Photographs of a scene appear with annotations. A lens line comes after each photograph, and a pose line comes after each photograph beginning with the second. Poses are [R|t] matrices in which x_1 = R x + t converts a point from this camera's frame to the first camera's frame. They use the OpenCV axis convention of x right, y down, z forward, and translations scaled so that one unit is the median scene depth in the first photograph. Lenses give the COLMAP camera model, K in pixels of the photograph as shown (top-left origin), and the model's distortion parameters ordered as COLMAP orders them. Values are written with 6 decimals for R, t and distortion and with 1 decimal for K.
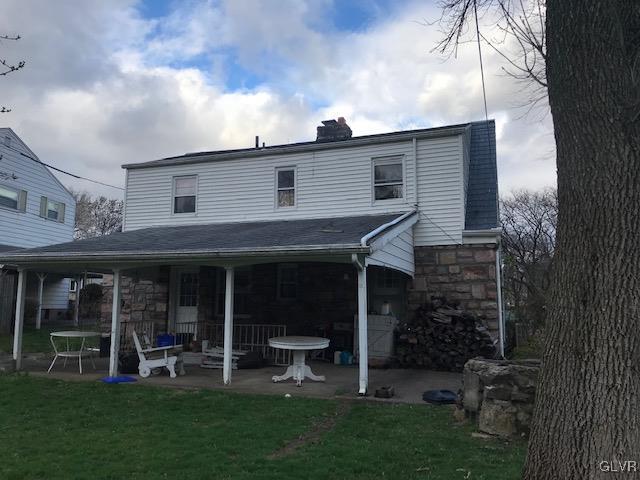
lens RADIAL K [[530.7, 0, 316.5], [0, 530.7, 241.9], [0, 0, 1]] dist [0.055437, -0.089289]
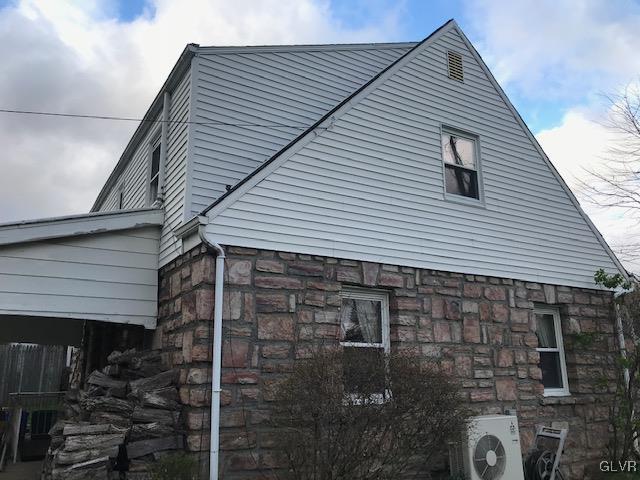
lens RADIAL K [[530.7, 0, 325.2], [0, 530.7, 235.2], [0, 0, 1]] dist [0.055437, -0.089289]
pose [[0.774129, -0.170762, -0.609562, 0.700508], [0.095093, 0.983372, -0.154715, 0.079466], [0.625845, 0.061804, 0.777495, 0.687299]]
